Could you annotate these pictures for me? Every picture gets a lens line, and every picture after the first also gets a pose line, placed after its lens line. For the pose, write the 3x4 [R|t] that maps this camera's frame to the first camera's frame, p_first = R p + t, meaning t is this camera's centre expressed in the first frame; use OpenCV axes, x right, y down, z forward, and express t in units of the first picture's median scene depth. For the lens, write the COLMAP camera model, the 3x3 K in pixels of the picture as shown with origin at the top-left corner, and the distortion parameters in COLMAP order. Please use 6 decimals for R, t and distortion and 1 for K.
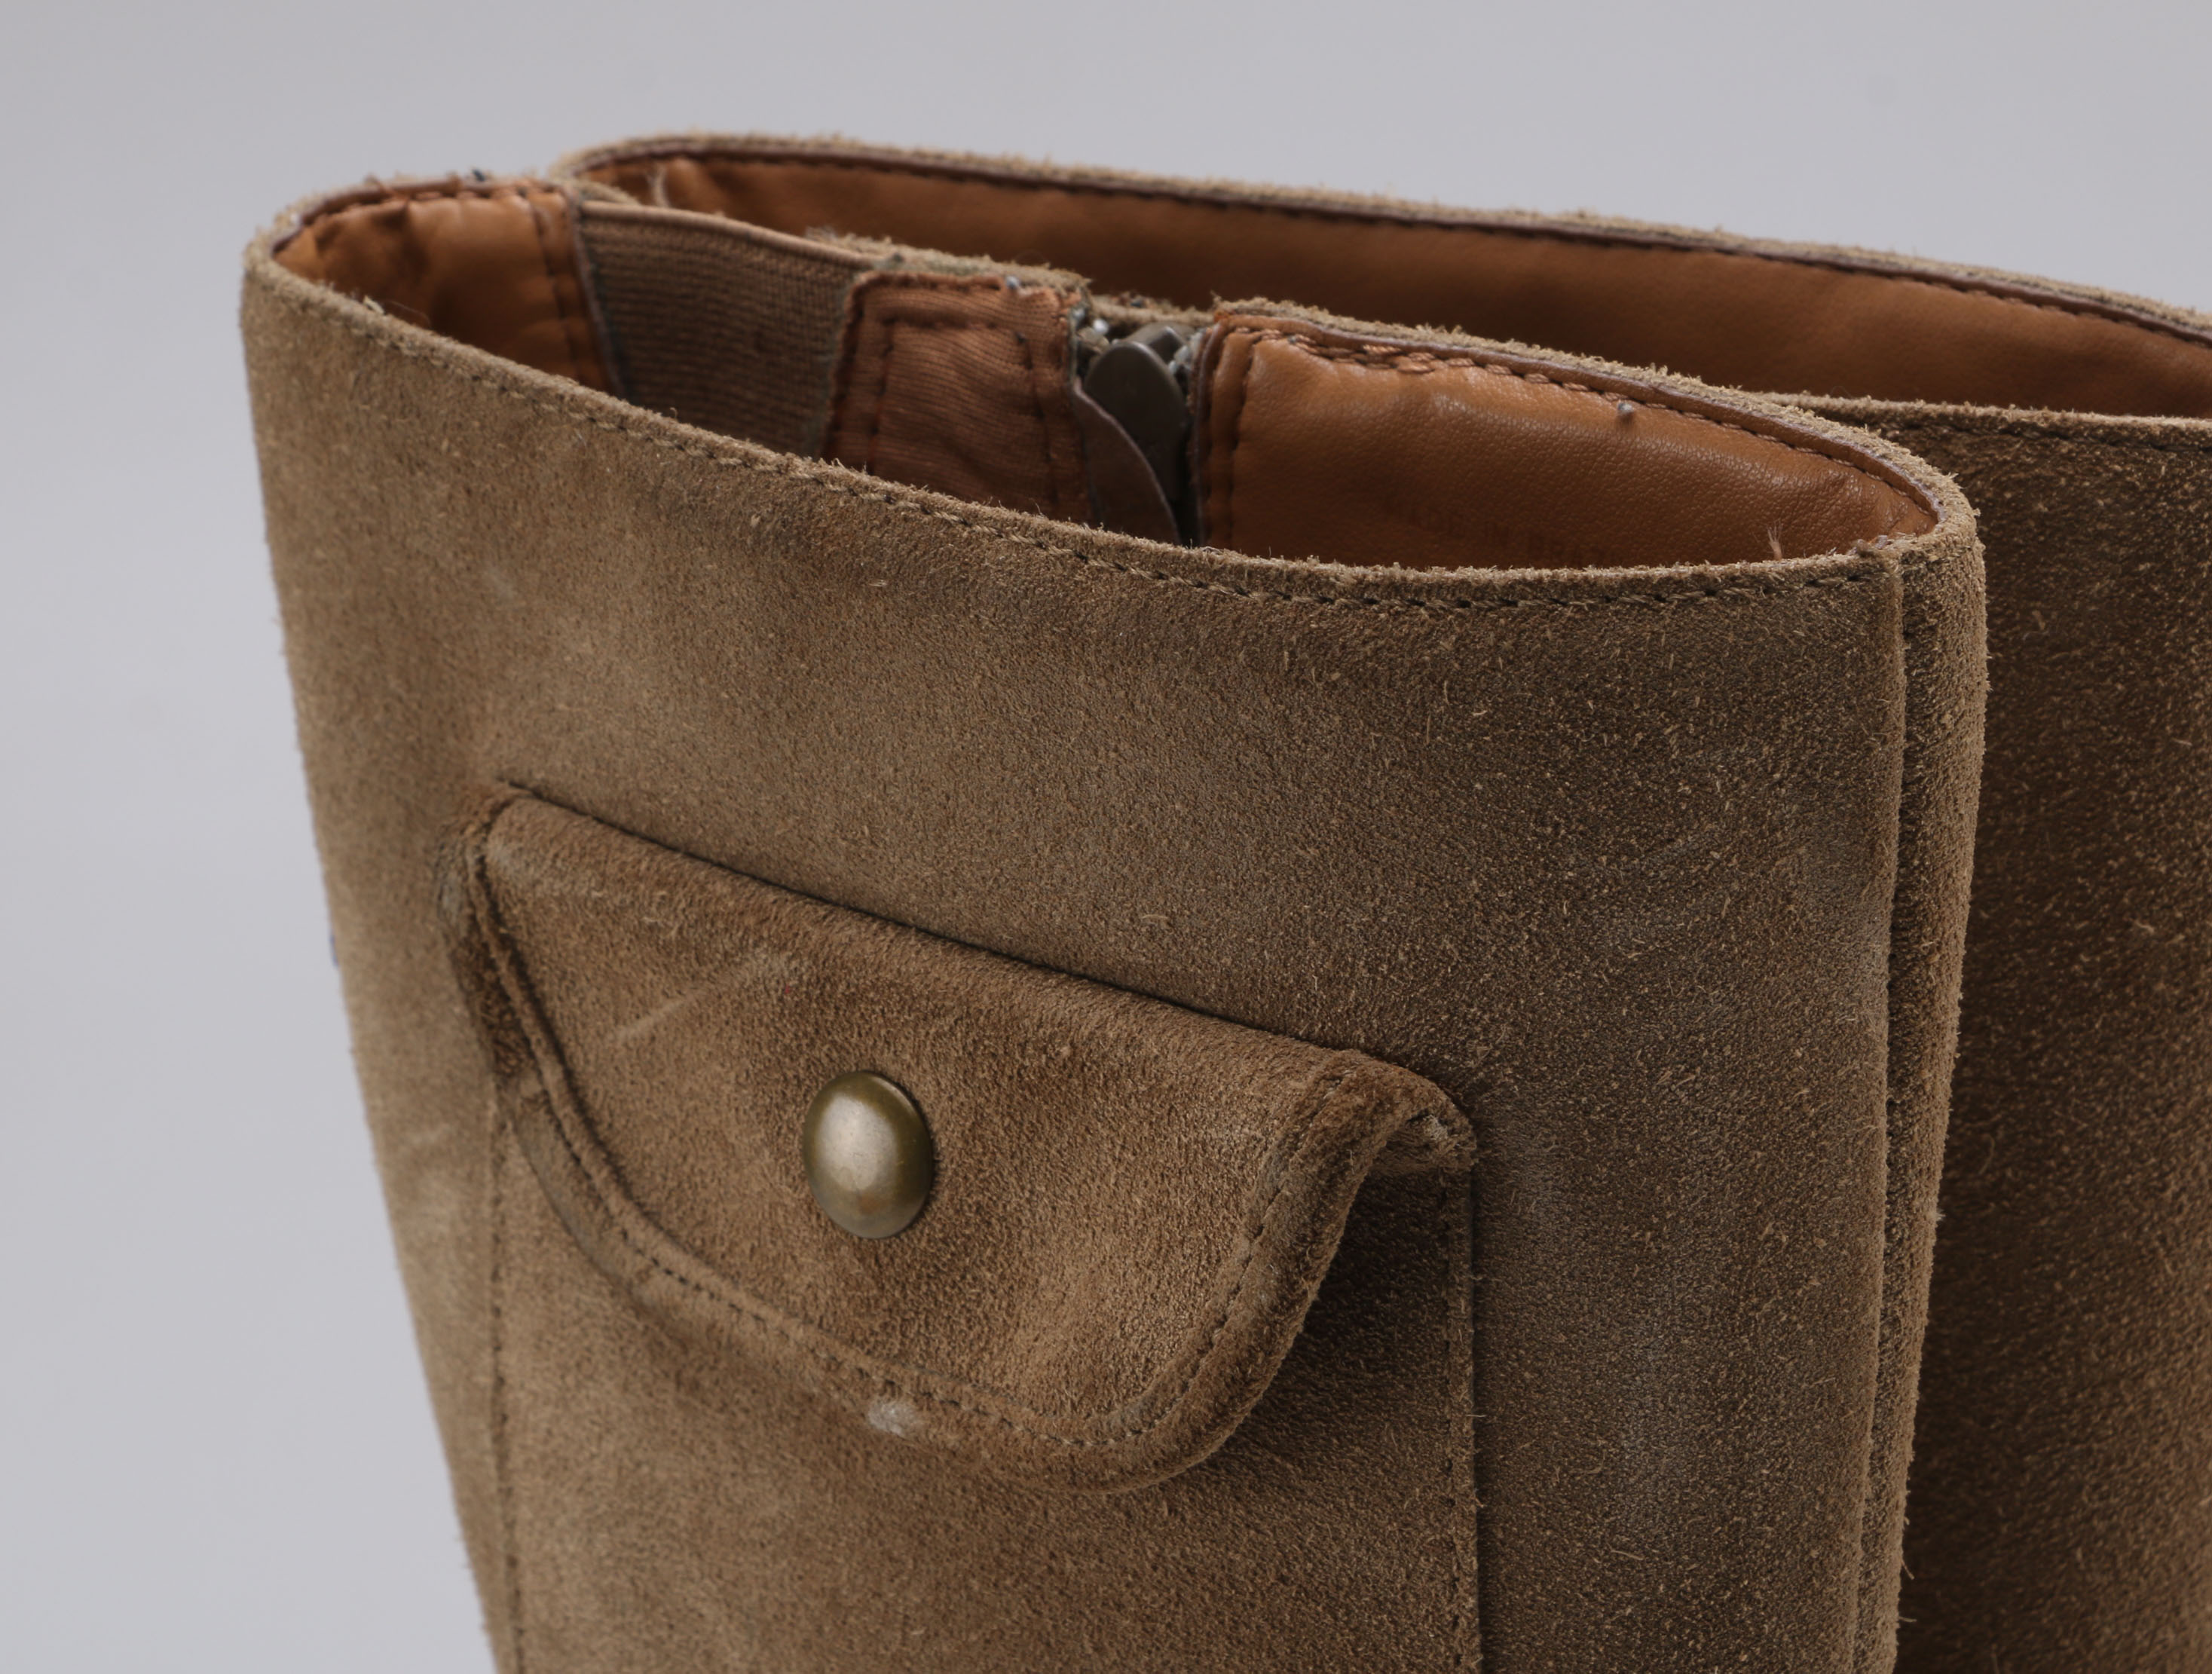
lens RADIAL K [[7858.7, 0, 1097.7], [0, 7858.7, 844.8], [0, 0, 1]] dist [0.437851, 0.000000]
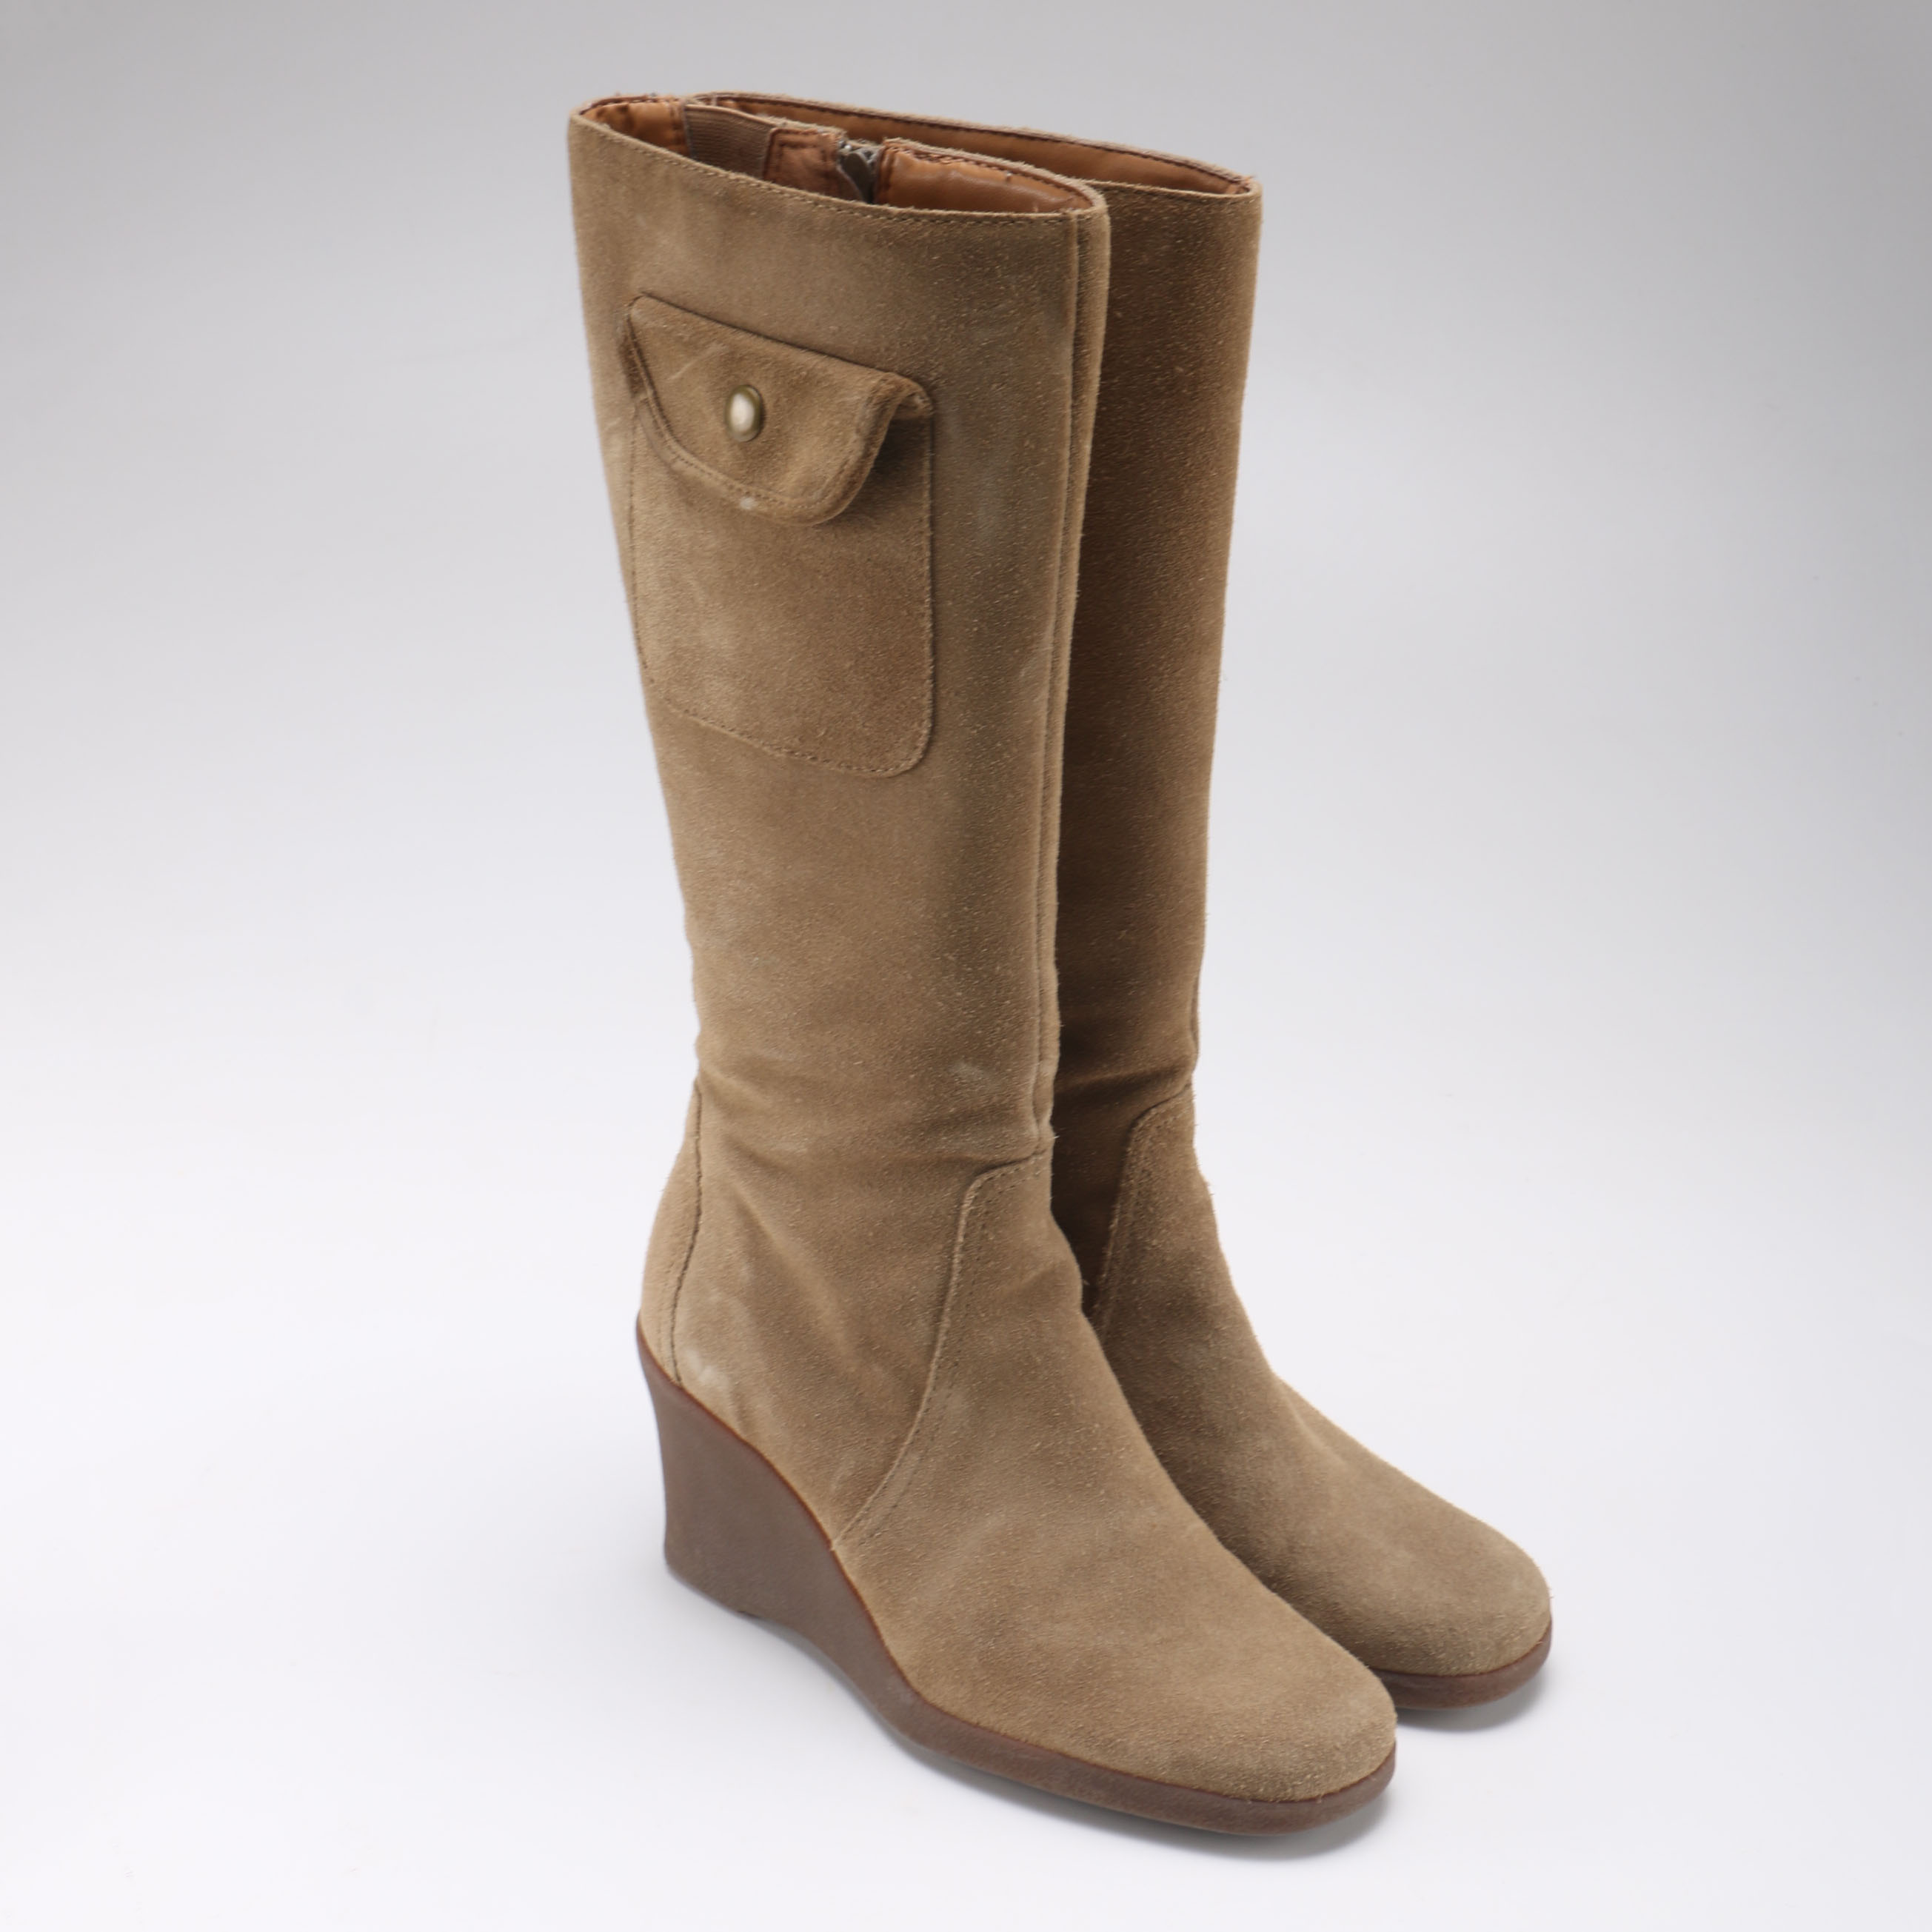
lens RADIAL K [[4395.1, 0, 971.0], [0, 4395.1, 959.7], [0, 0, 1]] dist [-0.009254, 0.000000]
pose [[0.994355, 0.073807, -0.076229, 0.200561], [-0.072134, 0.997094, 0.024486, 0.200655], [0.077815, -0.018849, 0.996790, -0.666883]]
